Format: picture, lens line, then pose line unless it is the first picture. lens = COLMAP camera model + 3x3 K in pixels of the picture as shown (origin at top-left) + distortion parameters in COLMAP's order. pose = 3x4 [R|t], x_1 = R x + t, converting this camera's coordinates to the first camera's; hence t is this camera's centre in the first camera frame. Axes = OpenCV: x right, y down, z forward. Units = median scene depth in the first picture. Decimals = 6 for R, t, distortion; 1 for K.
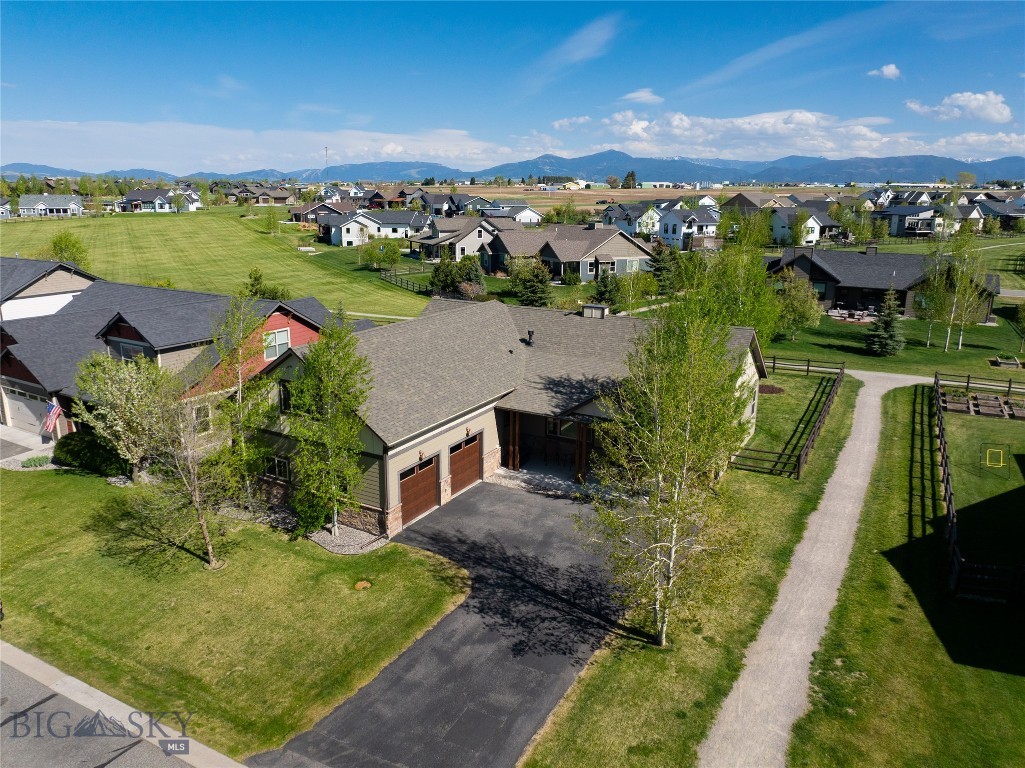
lens RADIAL K [[748.1, 0, 519.0], [0, 748.1, 358.5], [0, 0, 1]] dist [-0.037310, -0.002017]
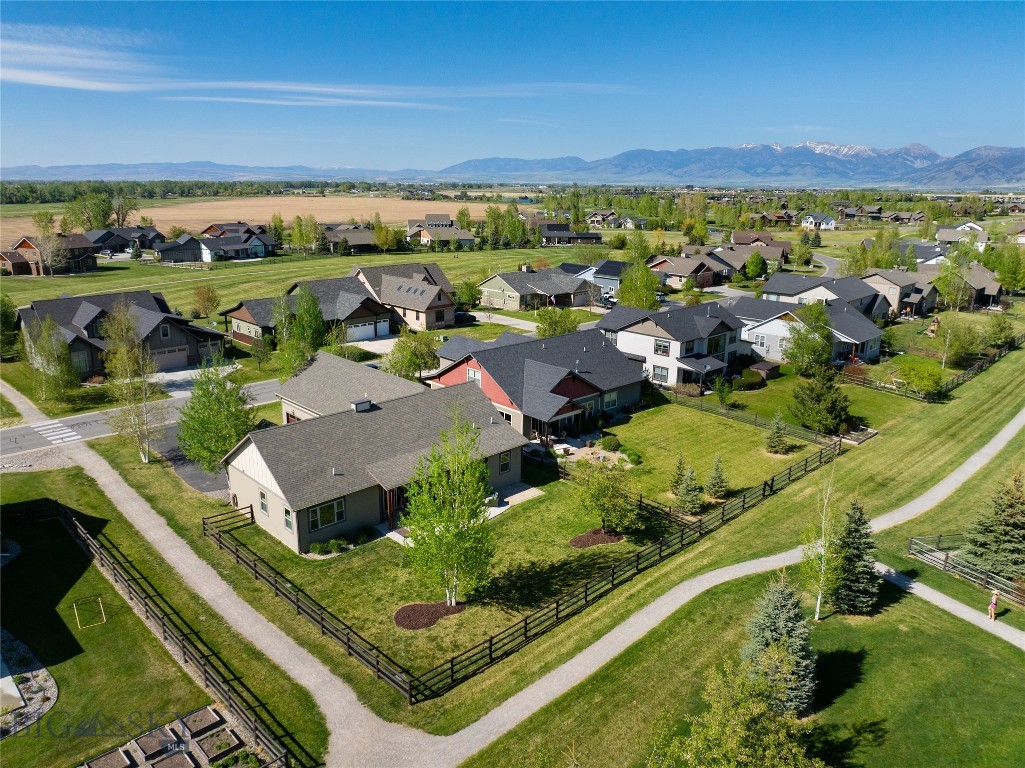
lens RADIAL K [[726.0, 0, 514.4], [0, 726.0, 369.8], [0, 0, 1]] dist [-0.038048, -0.000239]
pose [[-0.286682, 0.230845, -0.929798, 0.790749], [-0.226722, 0.926618, 0.299960, -0.373697], [0.930812, 0.296799, -0.213307, 0.989488]]
